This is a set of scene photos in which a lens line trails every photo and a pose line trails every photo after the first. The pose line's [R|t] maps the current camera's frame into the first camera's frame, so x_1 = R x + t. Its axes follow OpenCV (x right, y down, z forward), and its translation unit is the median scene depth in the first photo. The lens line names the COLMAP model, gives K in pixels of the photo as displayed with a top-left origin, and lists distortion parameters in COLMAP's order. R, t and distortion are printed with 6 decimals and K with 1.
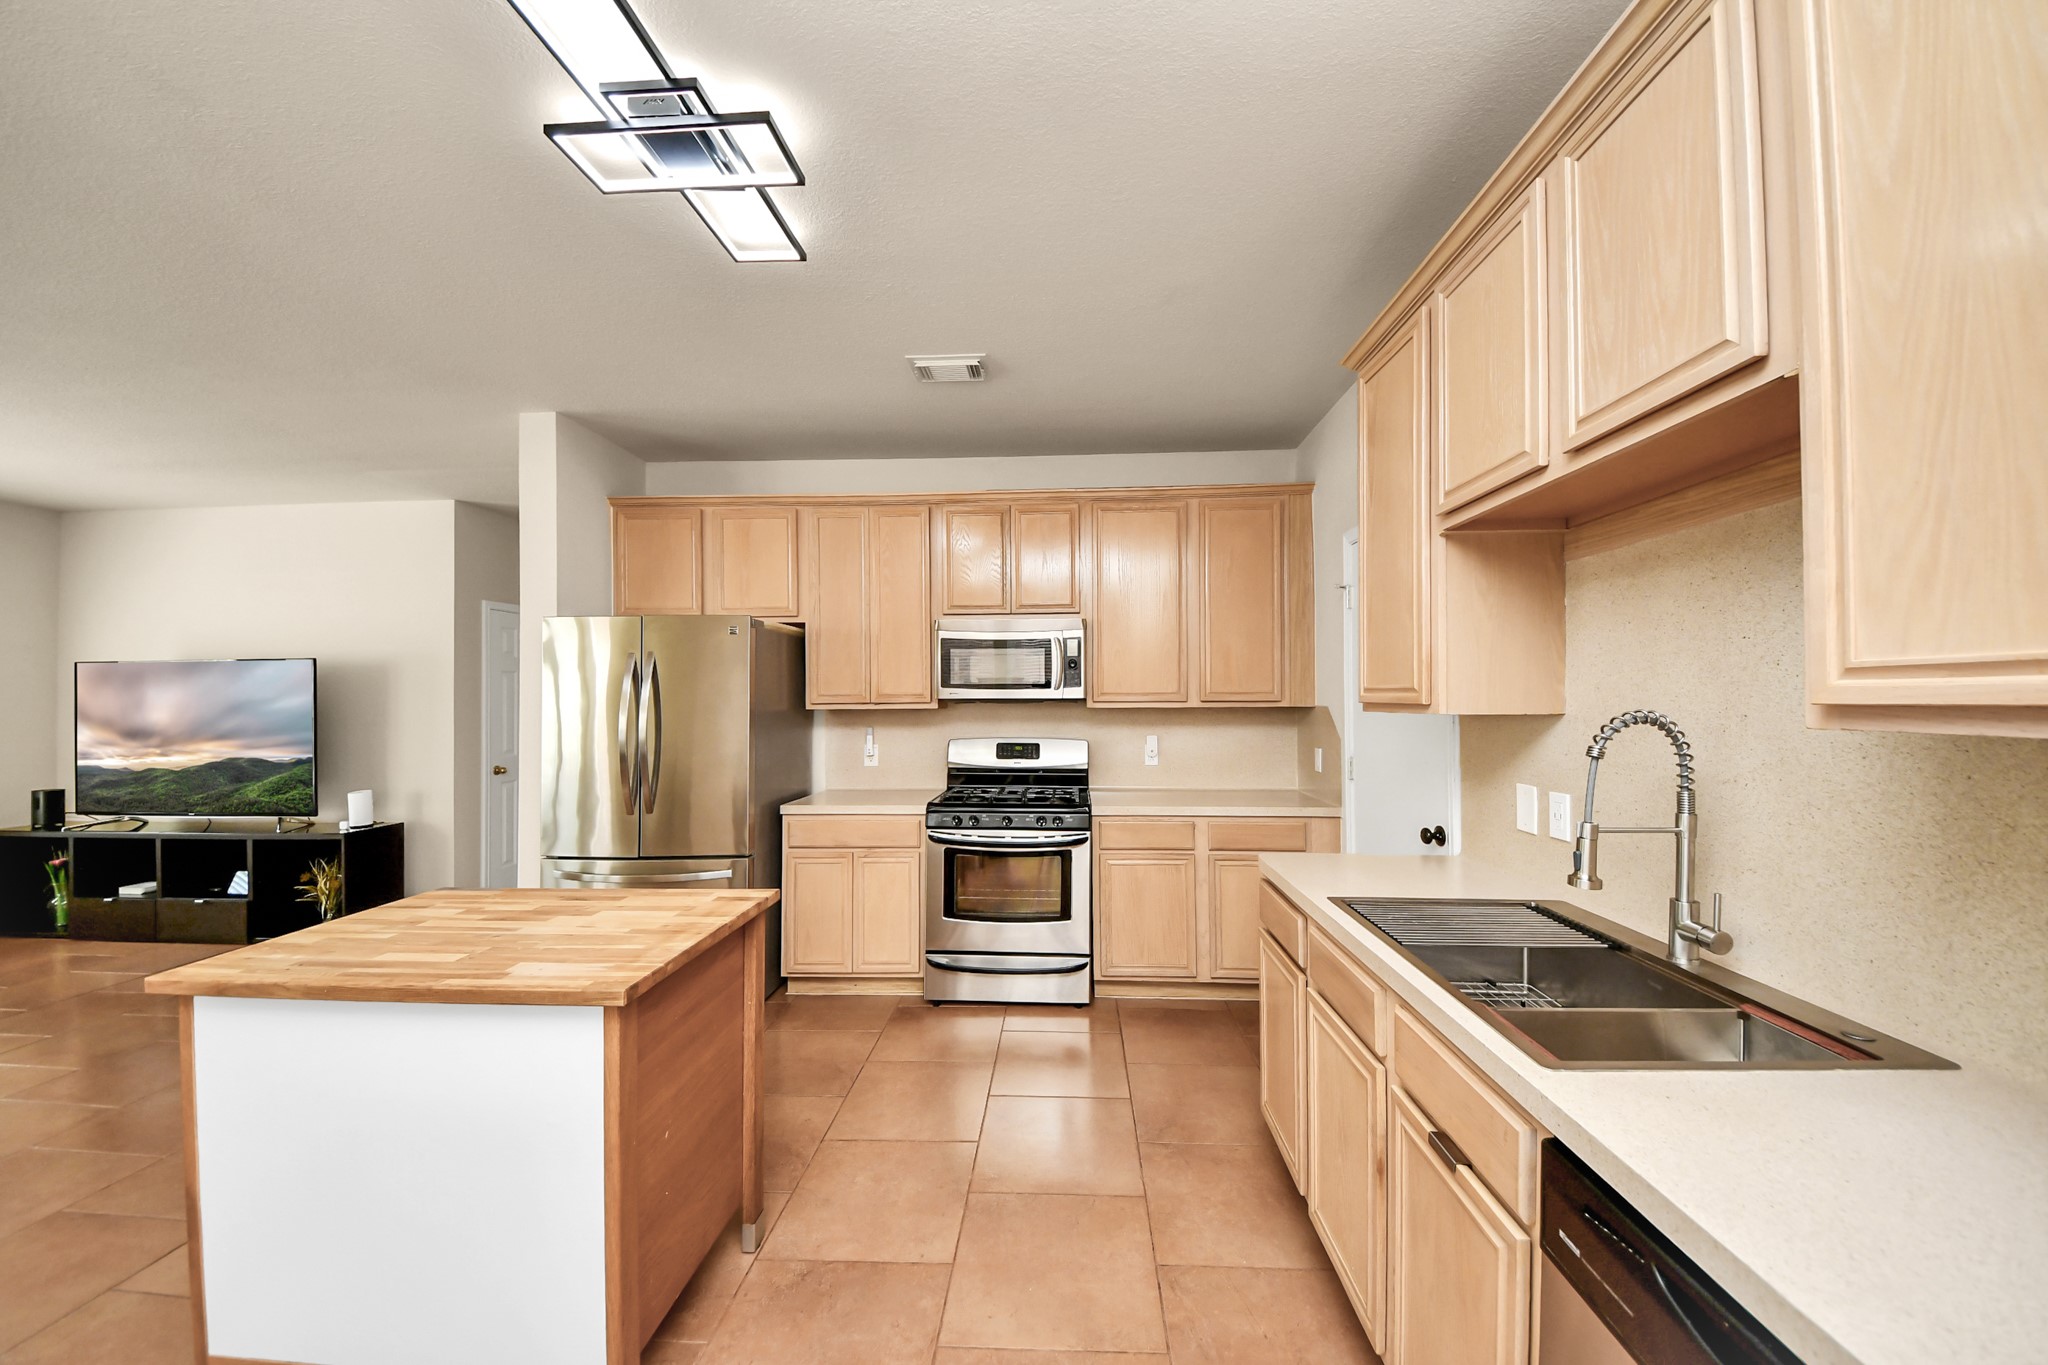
lens RADIAL K [[743.3, 0, 1020.6], [0, 743.3, 683.4], [0, 0, 1]] dist [0.001498, -0.004995]
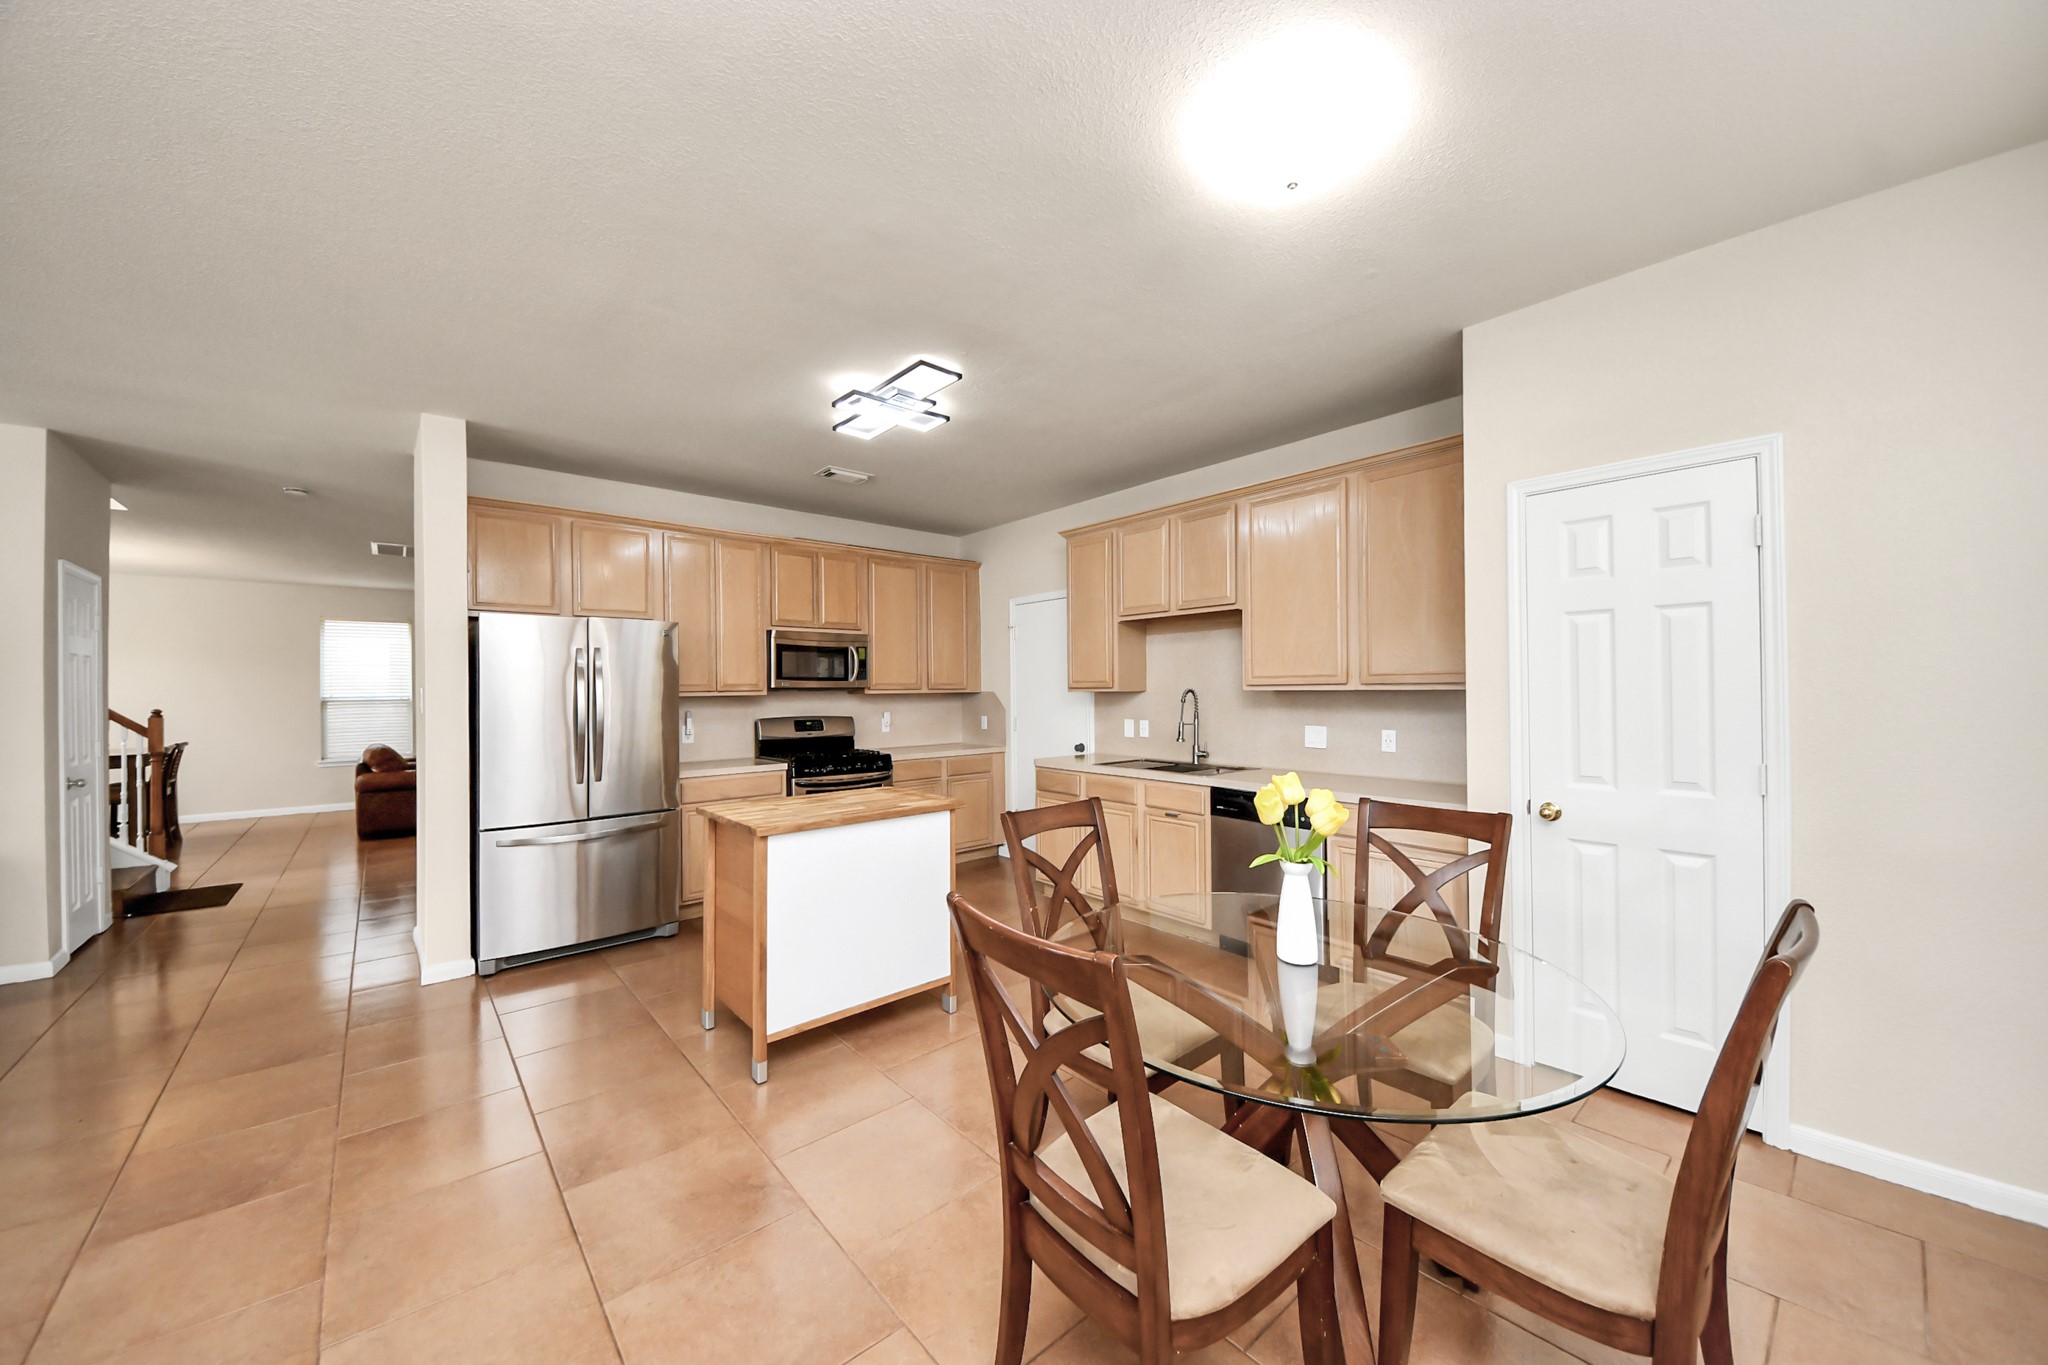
lens RADIAL K [[743.3, 0, 1021.6], [0, 743.3, 681.8], [0, 0, 1]] dist [0.001498, -0.004995]
pose [[0.709833, -0.000897, 0.704370, -0.744161], [-0.003188, 0.999985, 0.004487, 0.000492], [-0.704363, -0.005431, 0.709819, -0.291216]]
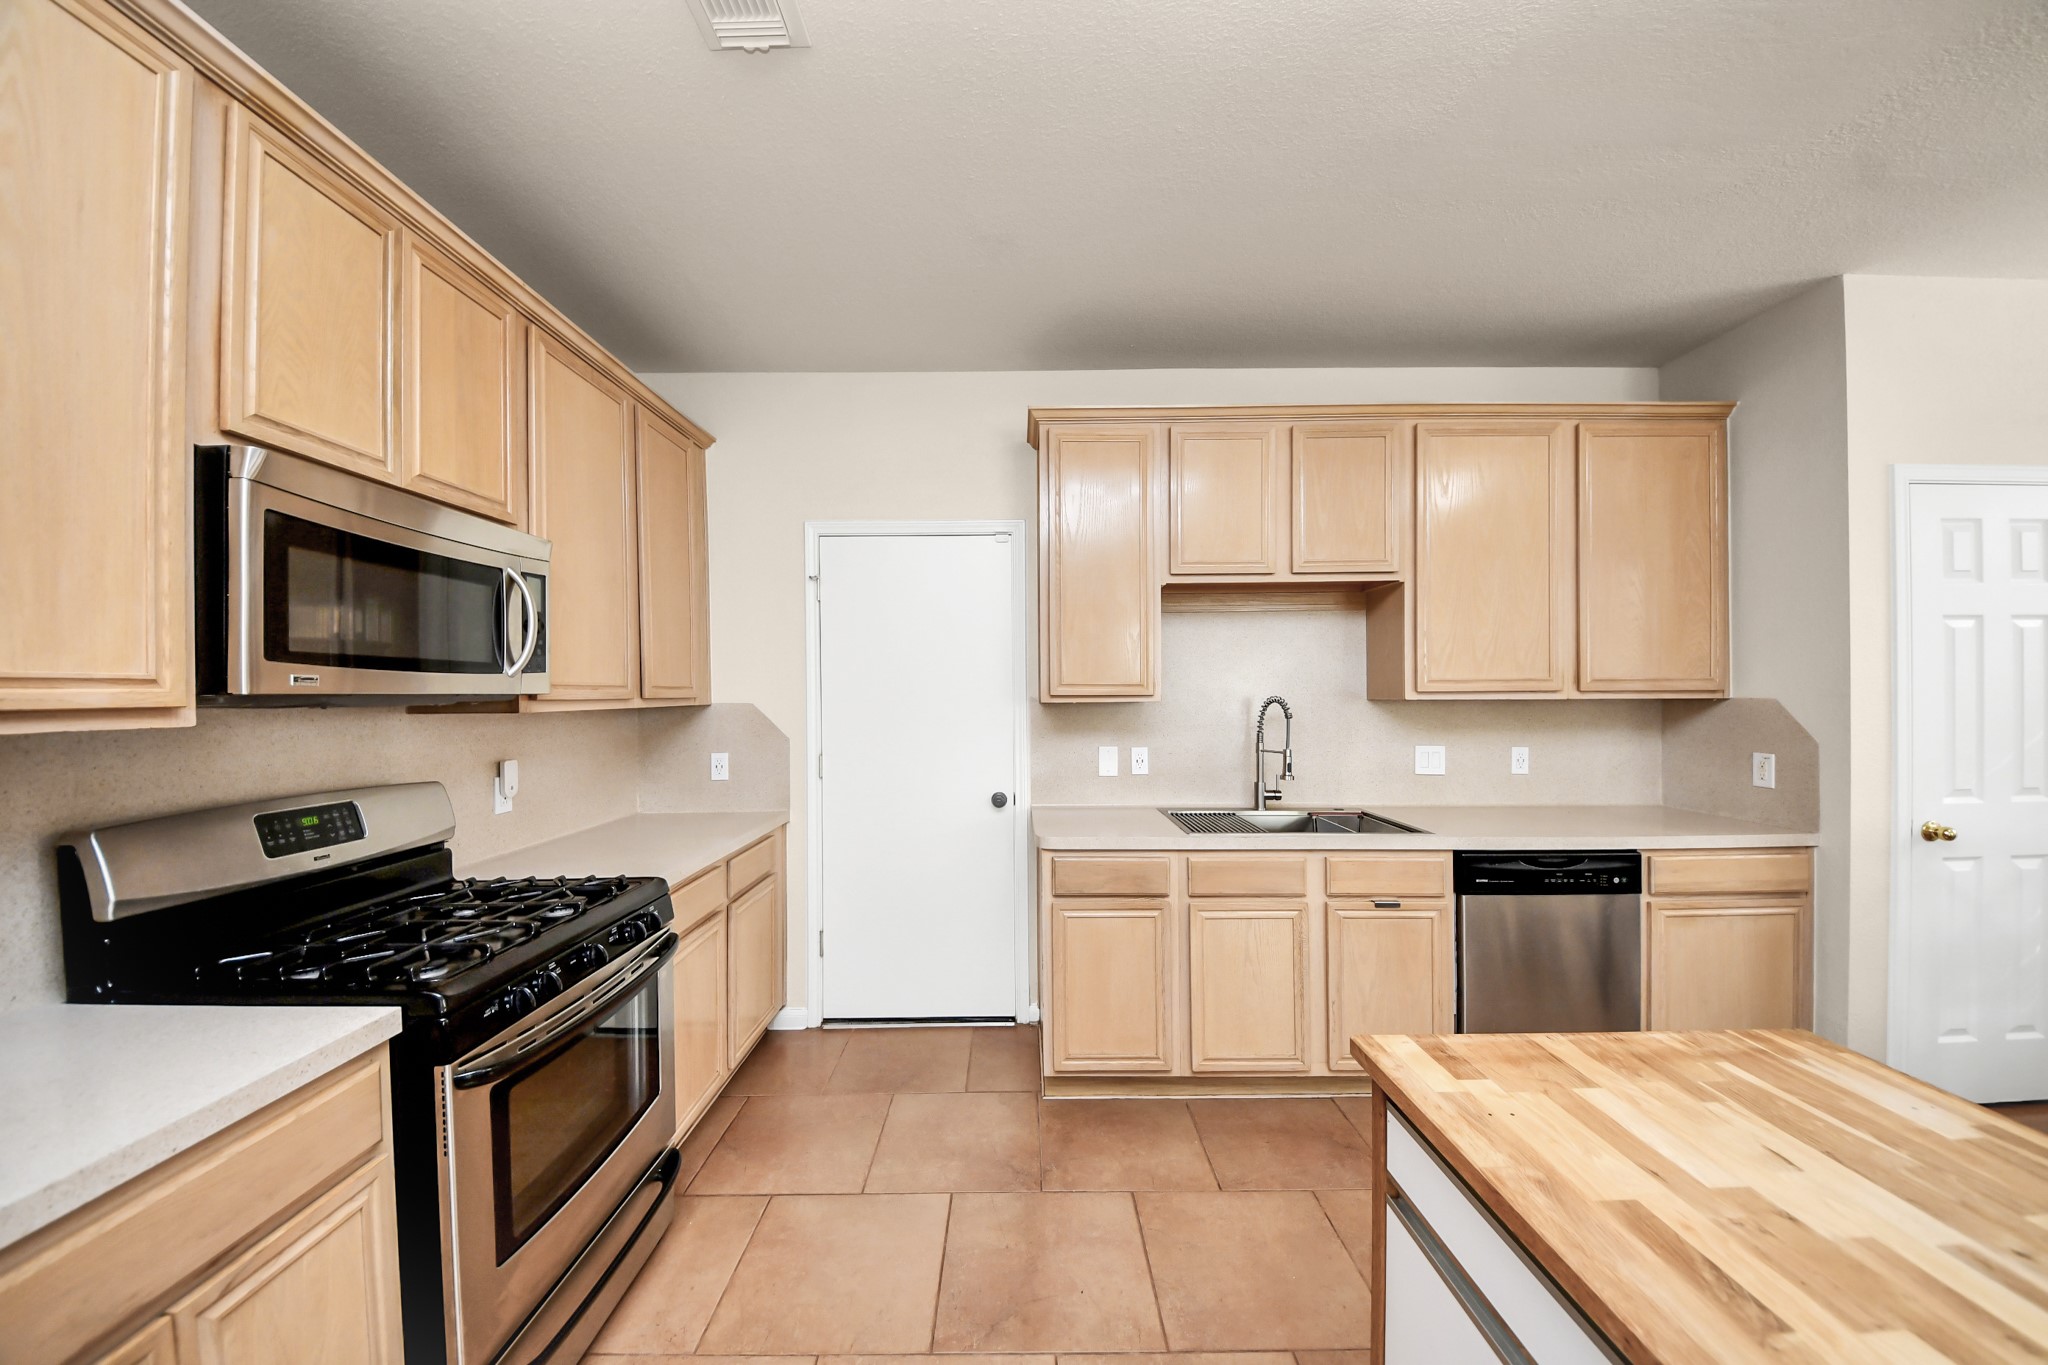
lens RADIAL K [[743.3, 0, 1050.8], [0, 743.3, 688.7], [0, 0, 1]] dist [0.001498, -0.004995]
pose [[-0.087586, 0.002353, 0.996154, -0.460584], [-0.011678, 0.999926, -0.003389, 0.012590], [-0.996089, -0.011930, -0.087552, 0.676158]]
